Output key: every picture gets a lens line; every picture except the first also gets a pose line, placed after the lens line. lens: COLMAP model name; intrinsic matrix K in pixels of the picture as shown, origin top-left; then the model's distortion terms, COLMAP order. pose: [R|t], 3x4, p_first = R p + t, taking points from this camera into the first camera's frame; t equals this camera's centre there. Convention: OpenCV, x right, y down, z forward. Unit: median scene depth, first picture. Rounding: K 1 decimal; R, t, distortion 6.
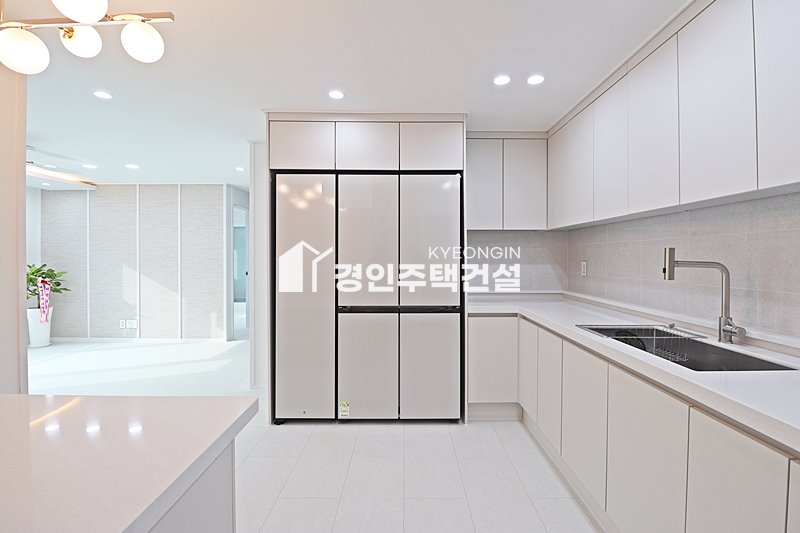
lens RADIAL K [[368.7, 0, 406.6], [0, 368.7, 259.2], [0, 0, 1]] dist [-0.006818, -0.008862]
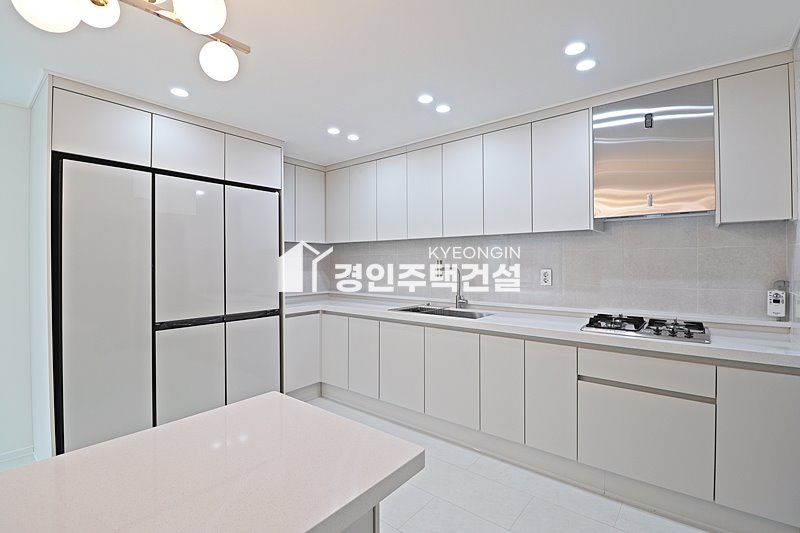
lens RADIAL K [[368.7, 0, 403.9], [0, 368.7, 265.7], [0, 0, 1]] dist [-0.006818, -0.008862]
pose [[0.635044, -0.010331, 0.772407, -0.446087], [0.009754, 0.999938, 0.005355, -0.007498], [-0.772414, 0.004133, 0.635106, -0.015156]]
